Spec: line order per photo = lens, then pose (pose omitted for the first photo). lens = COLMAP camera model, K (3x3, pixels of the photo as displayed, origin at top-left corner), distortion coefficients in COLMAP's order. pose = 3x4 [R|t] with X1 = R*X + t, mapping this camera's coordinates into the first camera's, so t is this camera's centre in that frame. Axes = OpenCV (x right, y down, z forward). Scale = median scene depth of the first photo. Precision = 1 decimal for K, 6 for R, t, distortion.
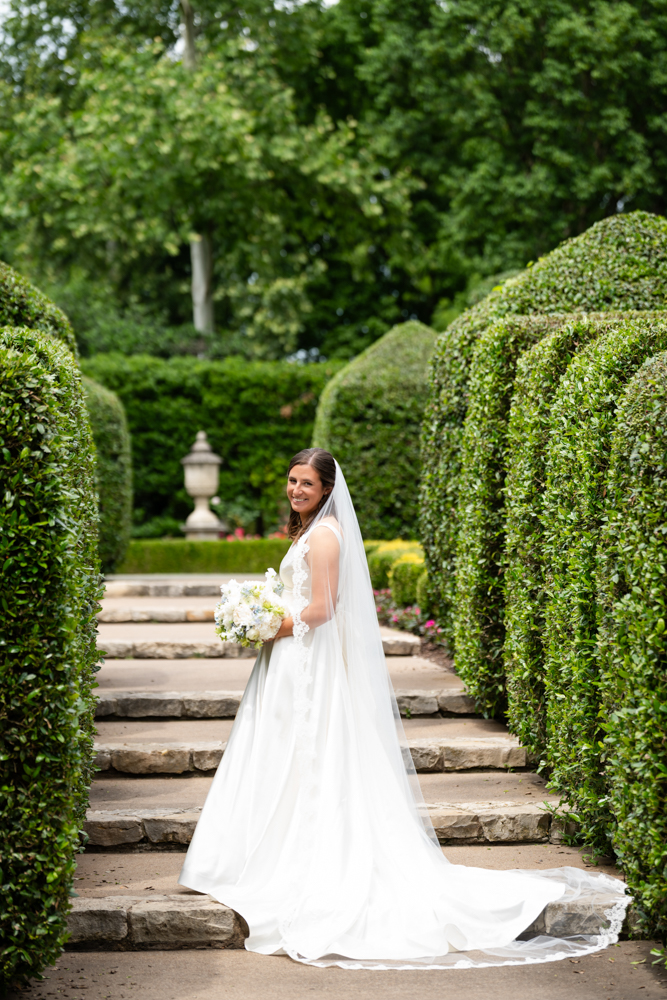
lens RADIAL K [[3053.5, 0, 334.1], [0, 3053.5, 502.5], [0, 0, 1]] dist [0.042698, 0.000000]
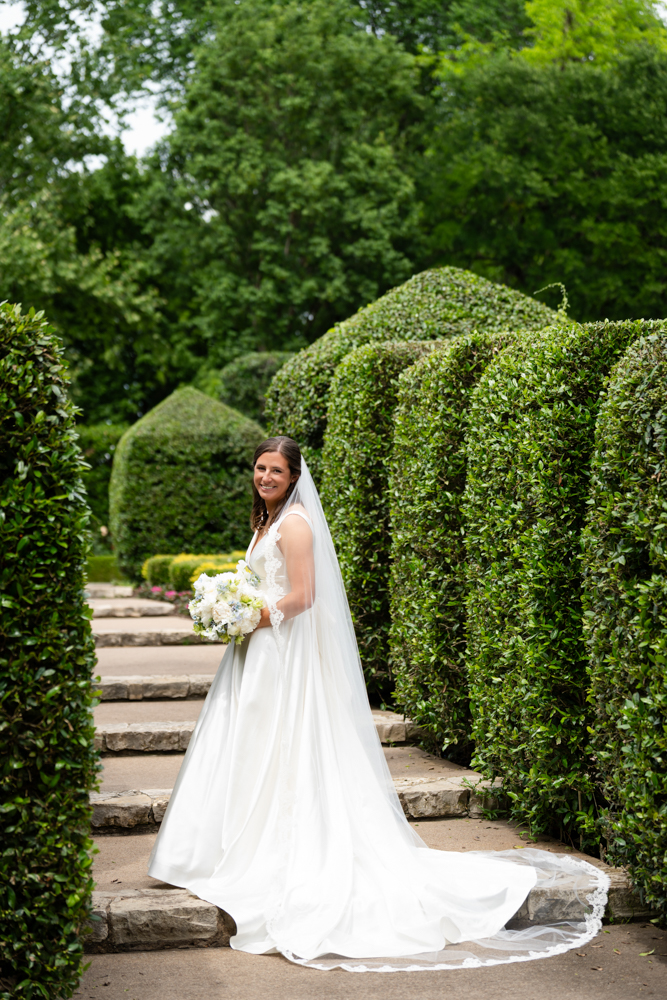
lens RADIAL K [[2034.9, 0, 312.8], [0, 2034.9, 498.5], [0, 0, 1]] dist [-0.008555, 0.000000]
pose [[0.992137, -0.005081, 0.125050, -0.068171], [0.007667, 0.999766, -0.020207, 0.013799], [-0.124919, 0.021007, 0.991945, 0.289339]]
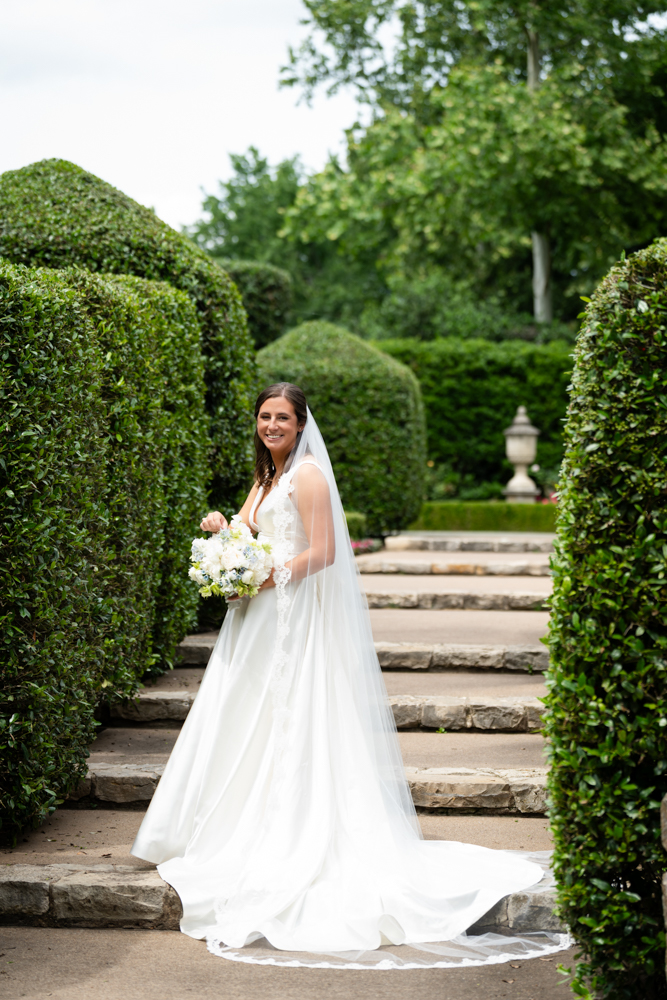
lens RADIAL K [[2493.3, 0, 333.7], [0, 2493.3, 496.9], [0, 0, 1]] dist [-0.018211, 0.000000]
pose [[0.986080, 0.016297, -0.165474, 0.113392], [-0.015013, 0.999847, 0.009006, 0.007980], [0.165595, -0.006396, 0.986173, 0.228369]]
